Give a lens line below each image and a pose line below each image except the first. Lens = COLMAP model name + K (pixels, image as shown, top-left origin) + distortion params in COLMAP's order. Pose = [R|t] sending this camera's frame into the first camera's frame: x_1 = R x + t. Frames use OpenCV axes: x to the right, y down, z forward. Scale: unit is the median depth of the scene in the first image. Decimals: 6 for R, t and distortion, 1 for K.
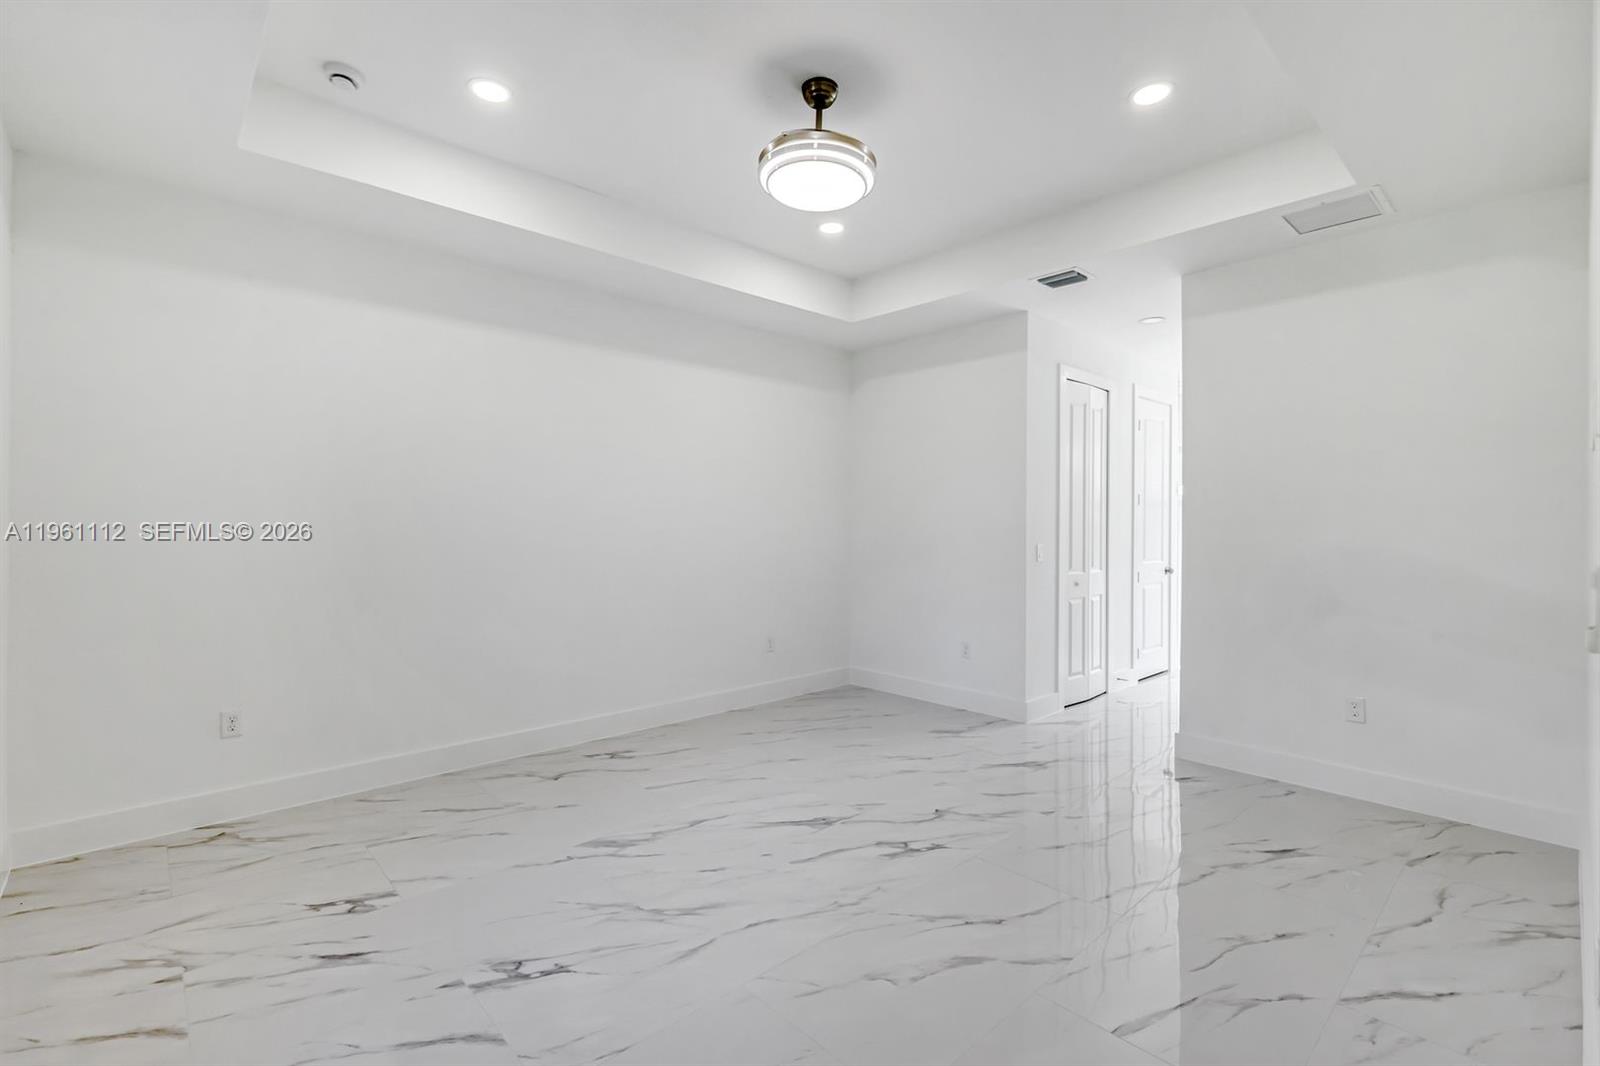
lens RADIAL K [[719.2, 0, 800.0], [0, 719.2, 533.0], [0, 0, 1]] dist [0.002678, 0.000349]
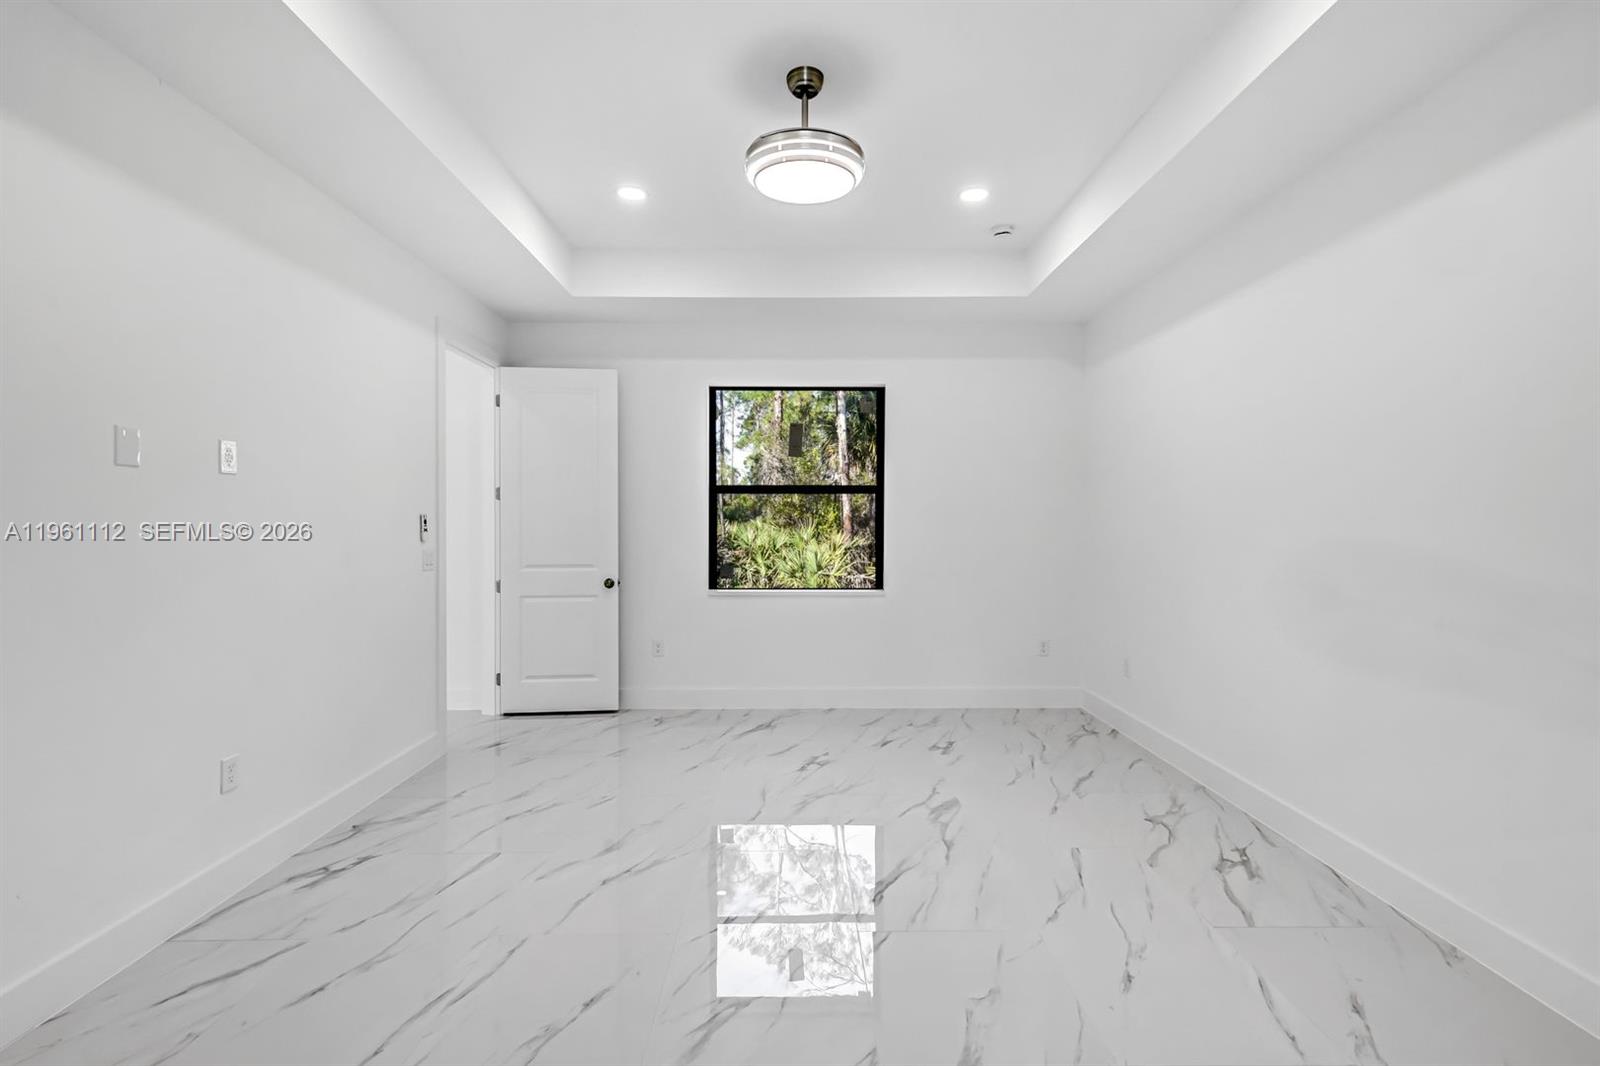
lens RADIAL K [[719.2, 0, 800.0], [0, 719.2, 533.0], [0, 0, 1]] dist [0.002678, 0.000349]
pose [[-0.674705, 0.010202, -0.738017, 0.754029], [-0.007696, 0.999753, 0.020856, -0.019760], [0.738047, 0.019752, -0.674460, 1.666532]]
